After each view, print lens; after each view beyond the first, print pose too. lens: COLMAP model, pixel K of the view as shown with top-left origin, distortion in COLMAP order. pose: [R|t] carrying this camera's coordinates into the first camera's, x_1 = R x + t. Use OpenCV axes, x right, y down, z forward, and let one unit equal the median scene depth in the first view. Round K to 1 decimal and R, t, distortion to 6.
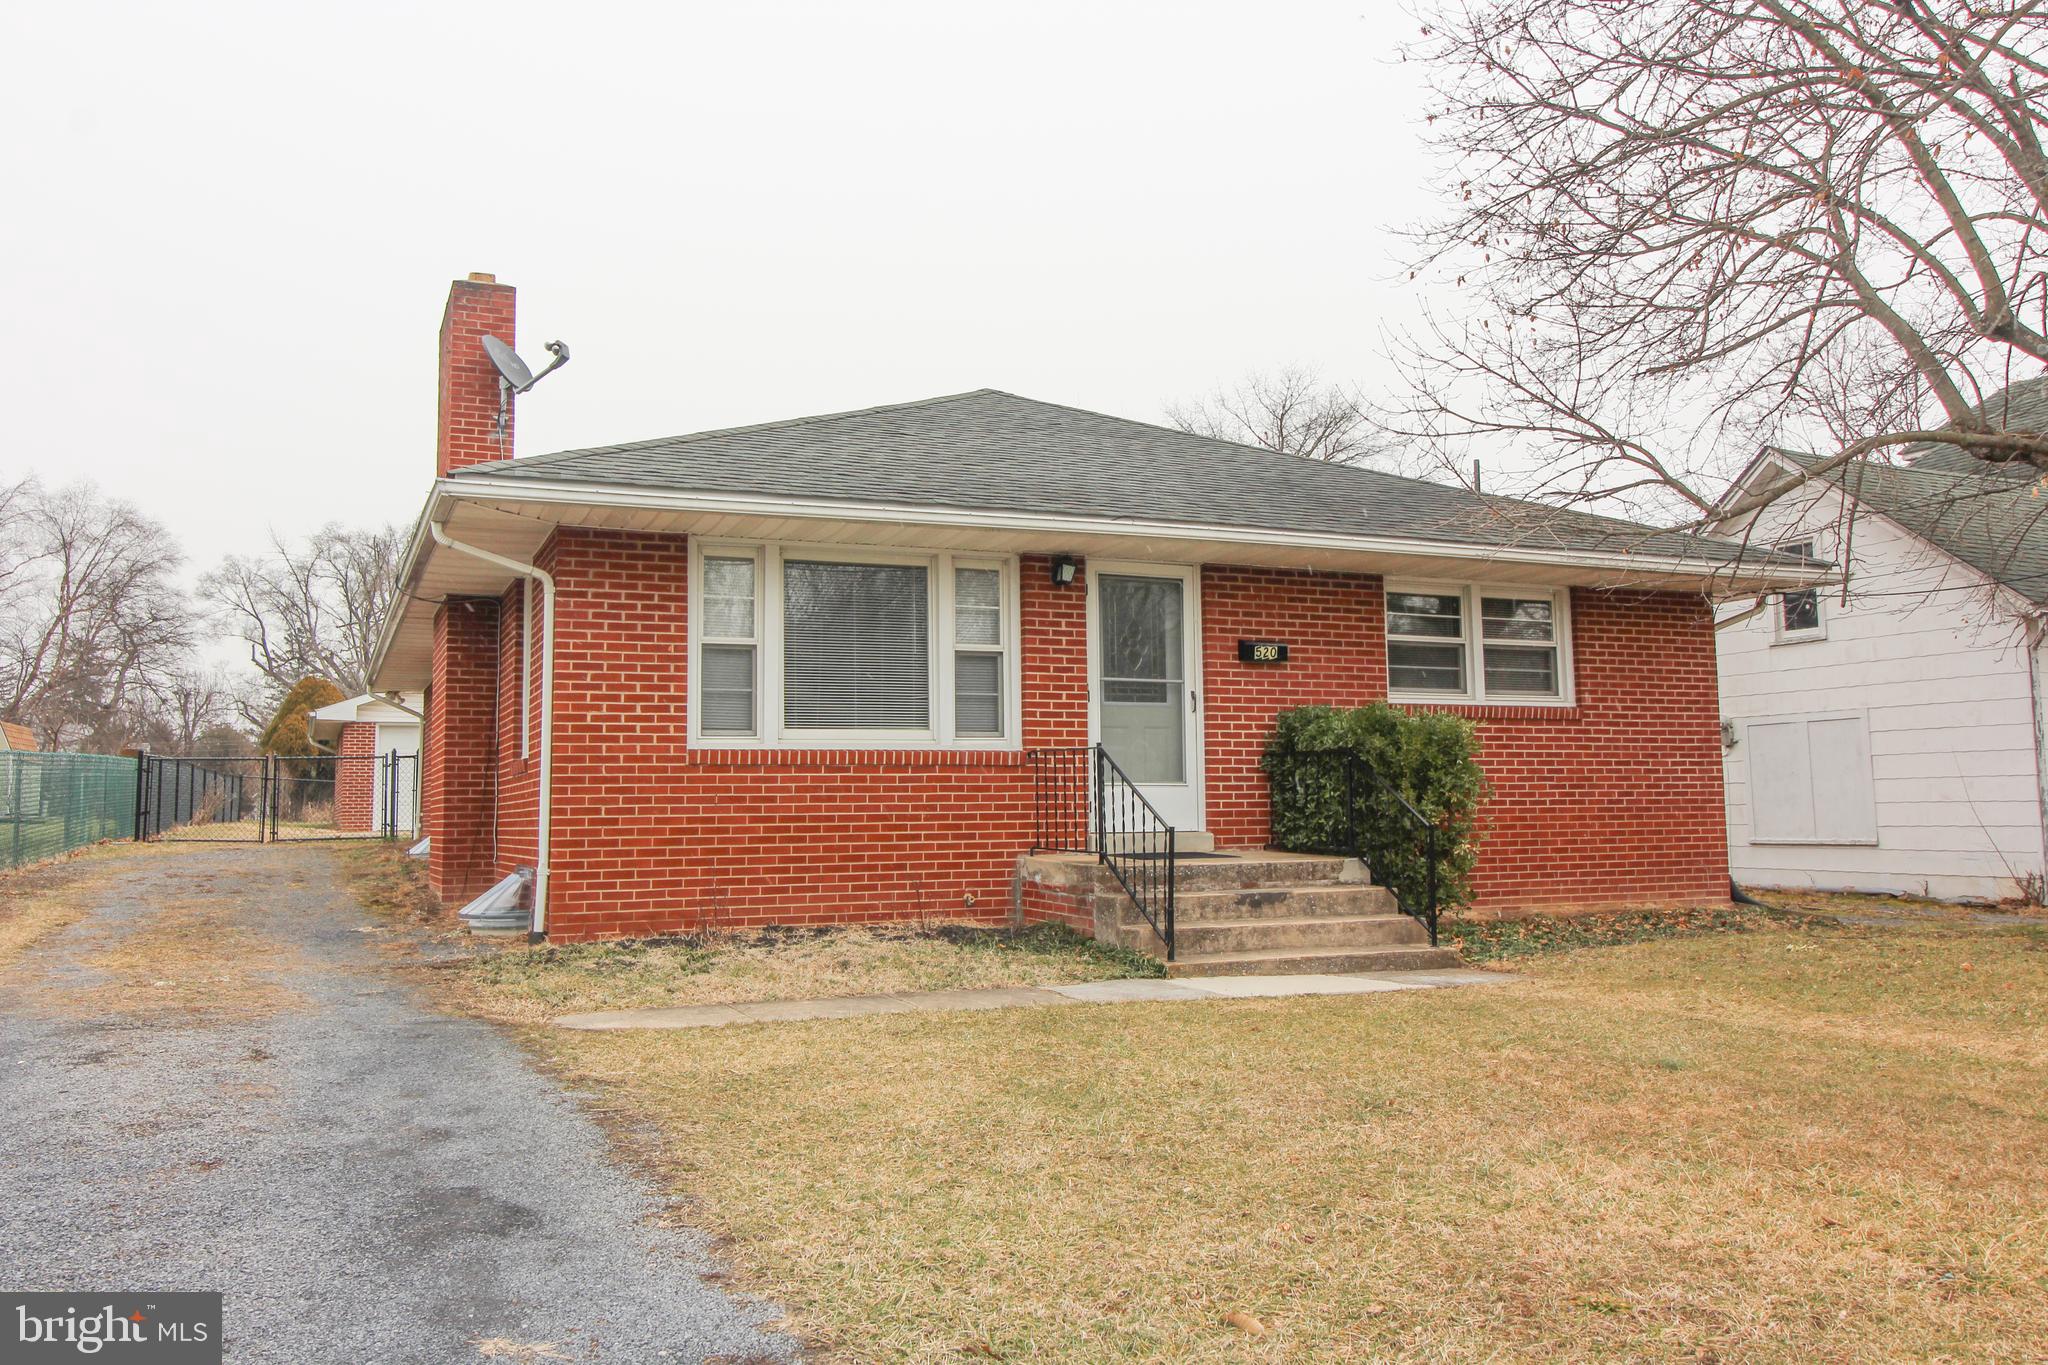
lens RADIAL K [[1652.5, 0, 1025.5], [0, 1652.5, 690.5], [0, 0, 1]] dist [0.001756, -0.003548]
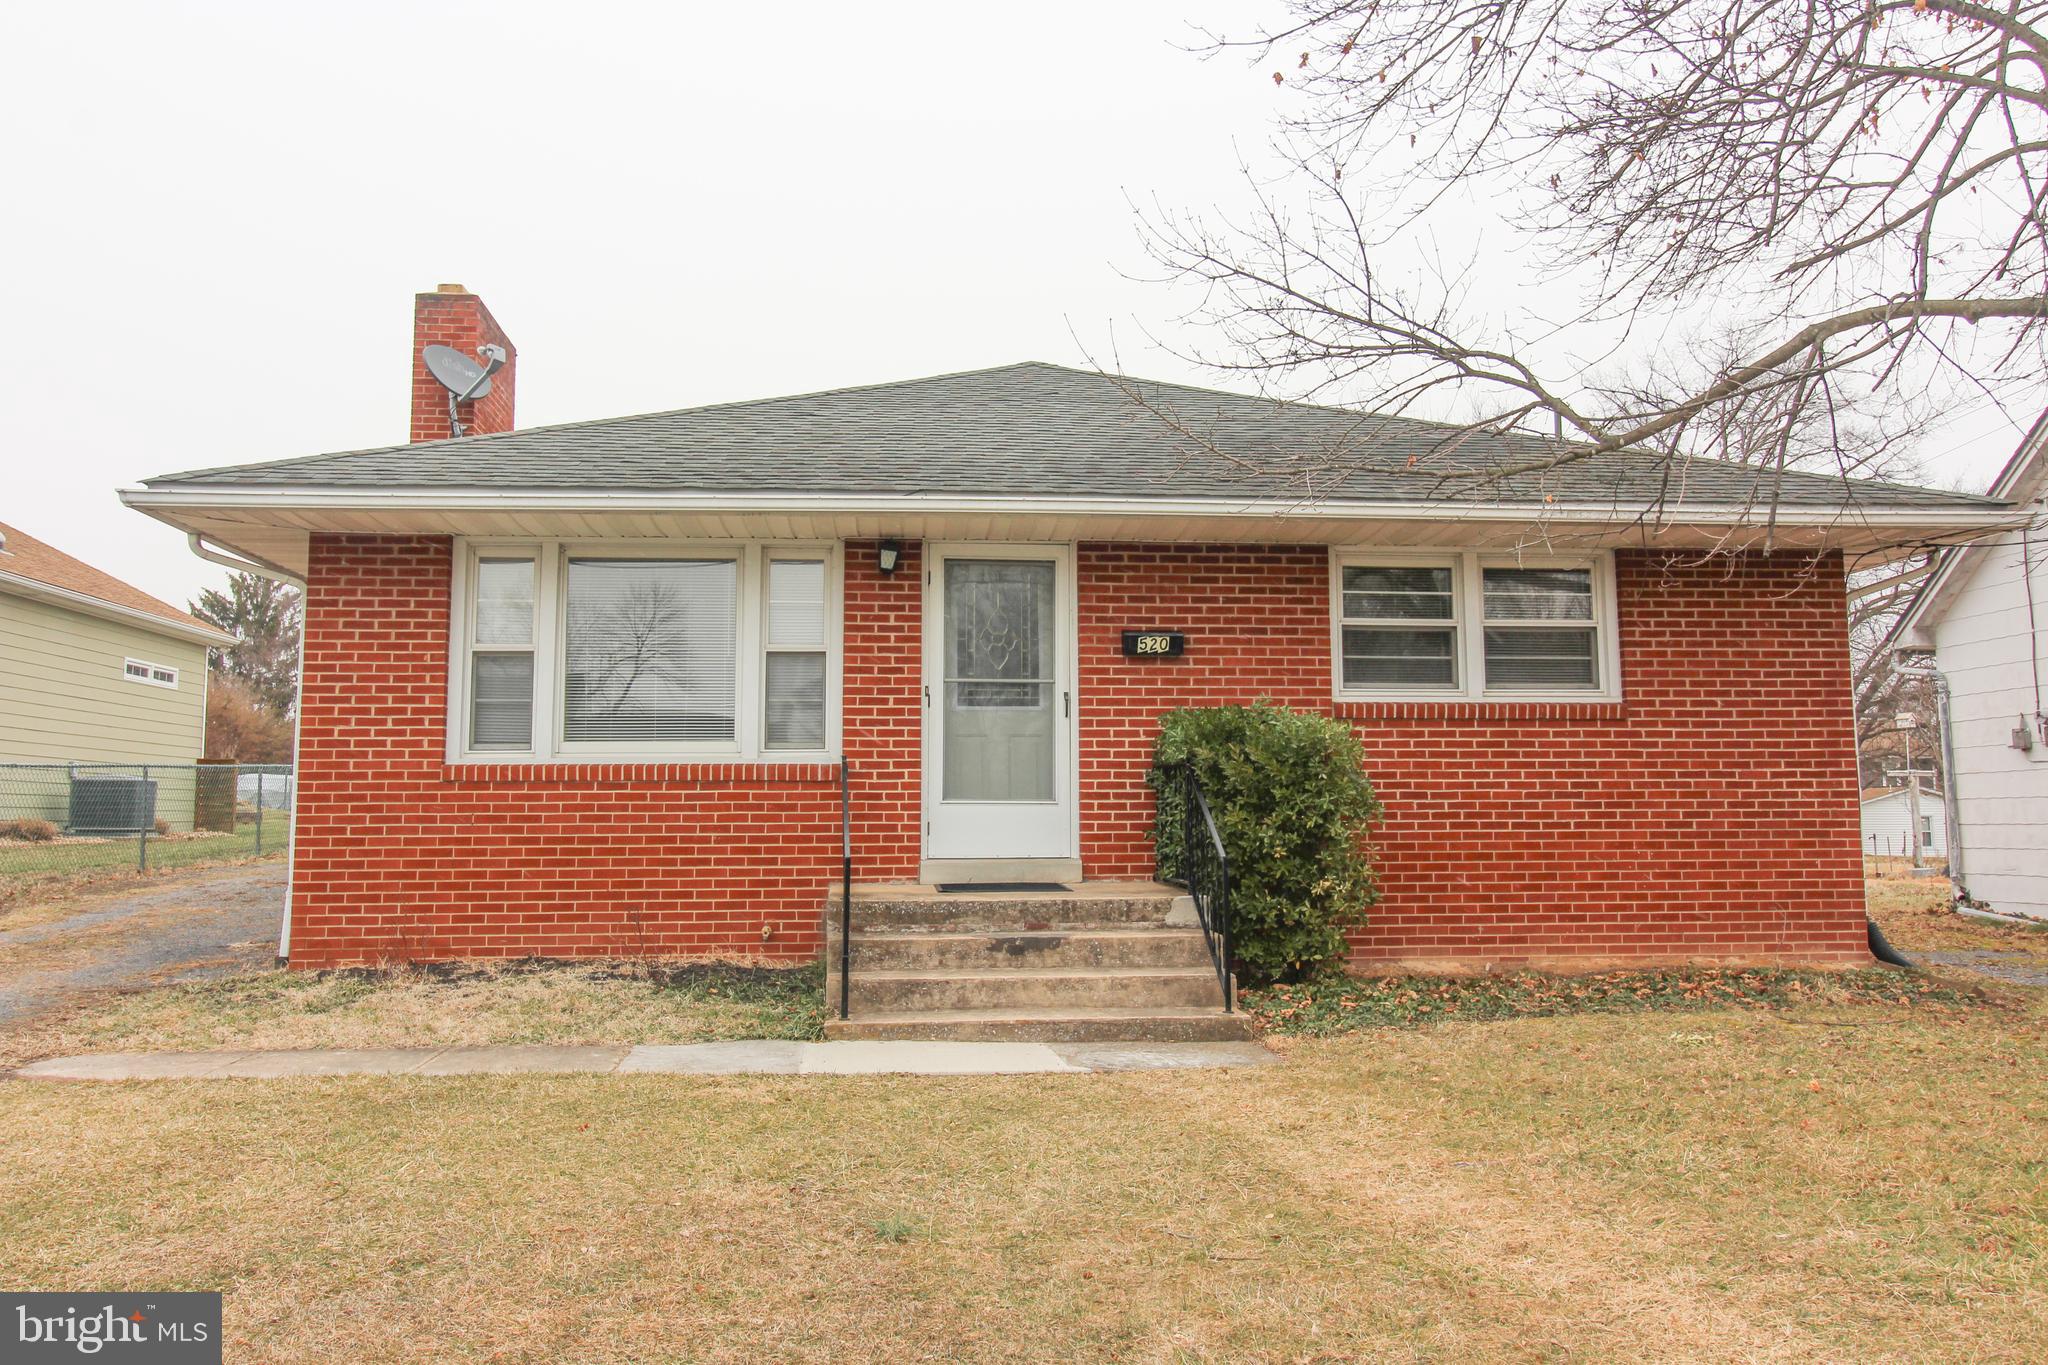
lens RADIAL K [[1652.5, 0, 1020.1], [0, 1652.5, 674.2], [0, 0, 1]] dist [0.001756, -0.003548]
pose [[0.948223, -0.020908, -0.316917, 0.376906], [0.017323, 0.999750, -0.014126, 0.003018], [0.317134, 0.007905, 0.948348, 0.204176]]
